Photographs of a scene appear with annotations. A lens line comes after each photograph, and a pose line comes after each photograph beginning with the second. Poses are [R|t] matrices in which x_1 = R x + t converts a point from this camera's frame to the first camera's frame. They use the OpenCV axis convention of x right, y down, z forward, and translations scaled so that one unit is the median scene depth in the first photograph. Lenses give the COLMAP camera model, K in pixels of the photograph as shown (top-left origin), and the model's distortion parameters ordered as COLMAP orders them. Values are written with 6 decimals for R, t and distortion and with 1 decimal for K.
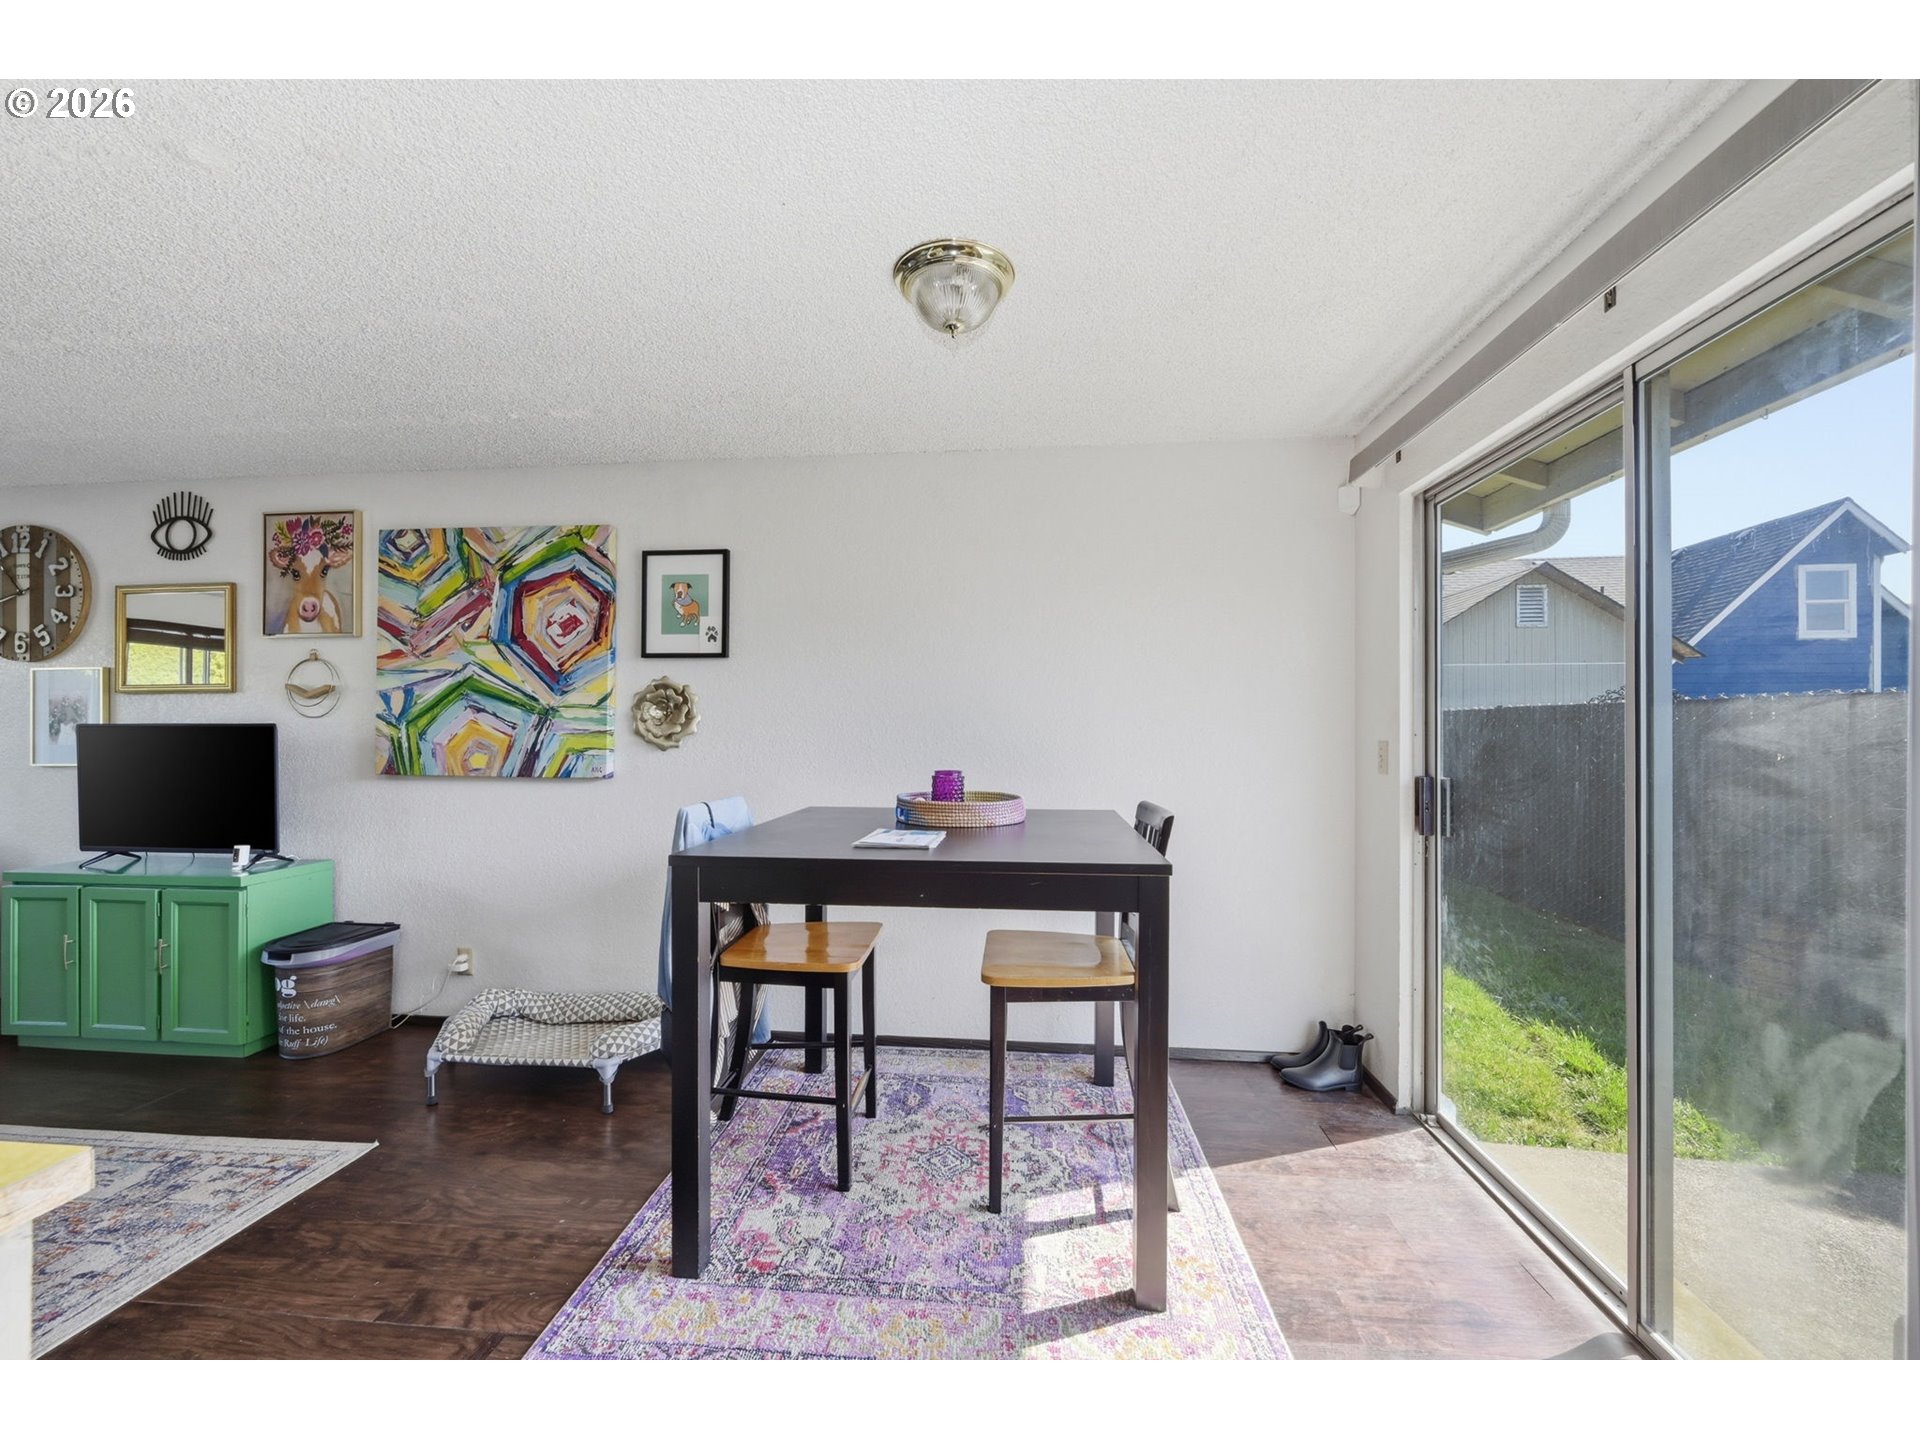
lens RADIAL K [[756.2, 0, 955.6], [0, 756.2, 714.6], [0, 0, 1]] dist [-0.001239, -0.000133]
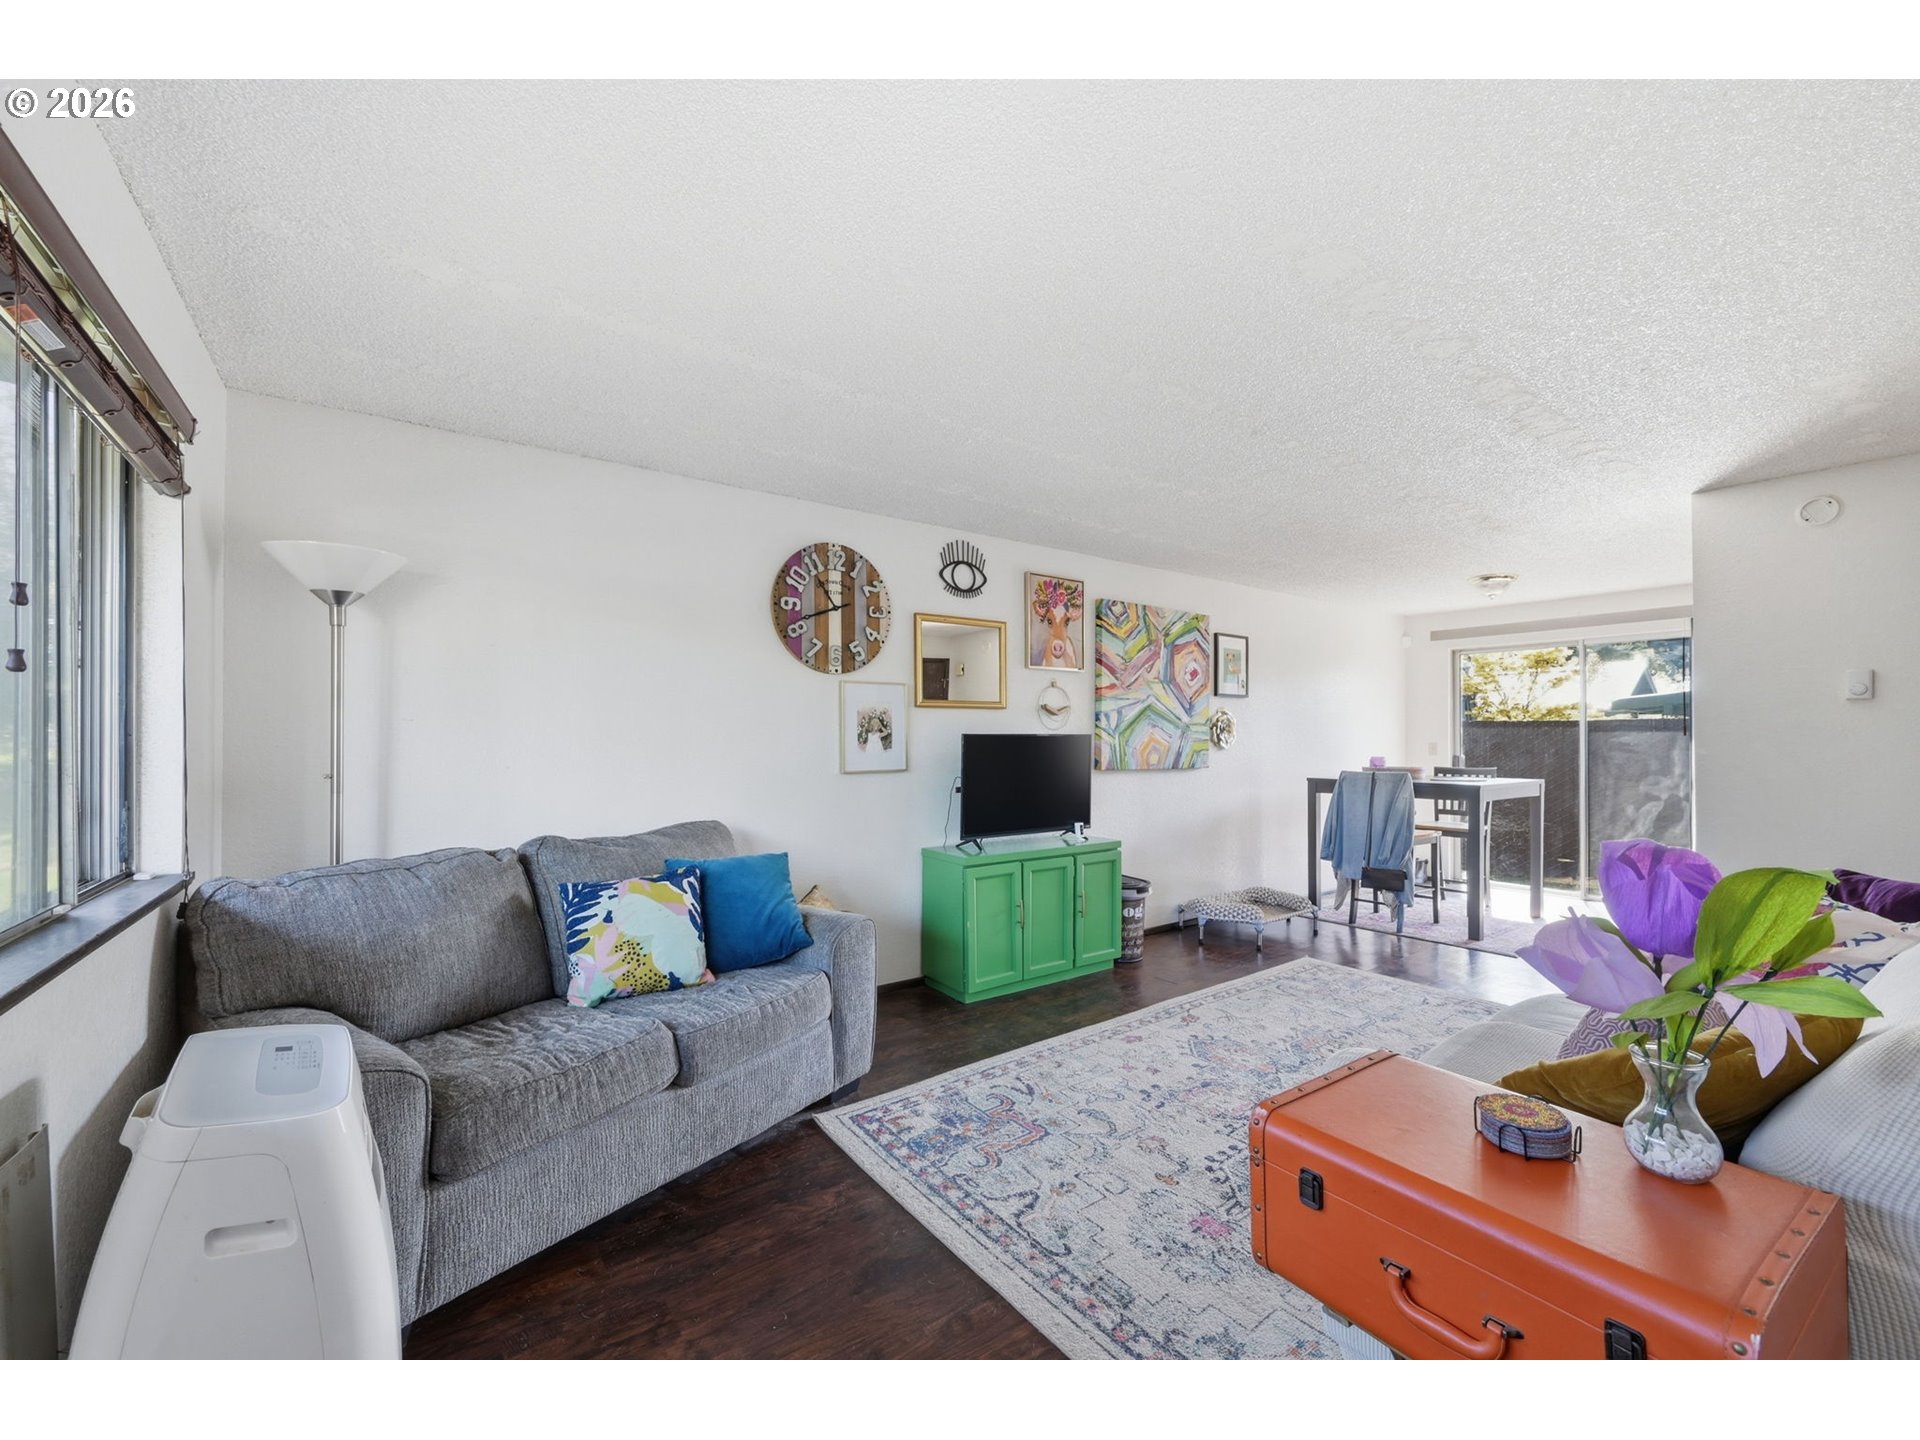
lens RADIAL K [[773.7, 0, 960.0], [0, 773.7, 720.0], [0, 0, 1]] dist [-0.000467, -0.000067]
pose [[0.749499, 0.016296, 0.661804, -1.956449], [-0.010832, 0.999865, -0.012352, 0.005891], [-0.661916, 0.002089, 0.749575, 0.086163]]
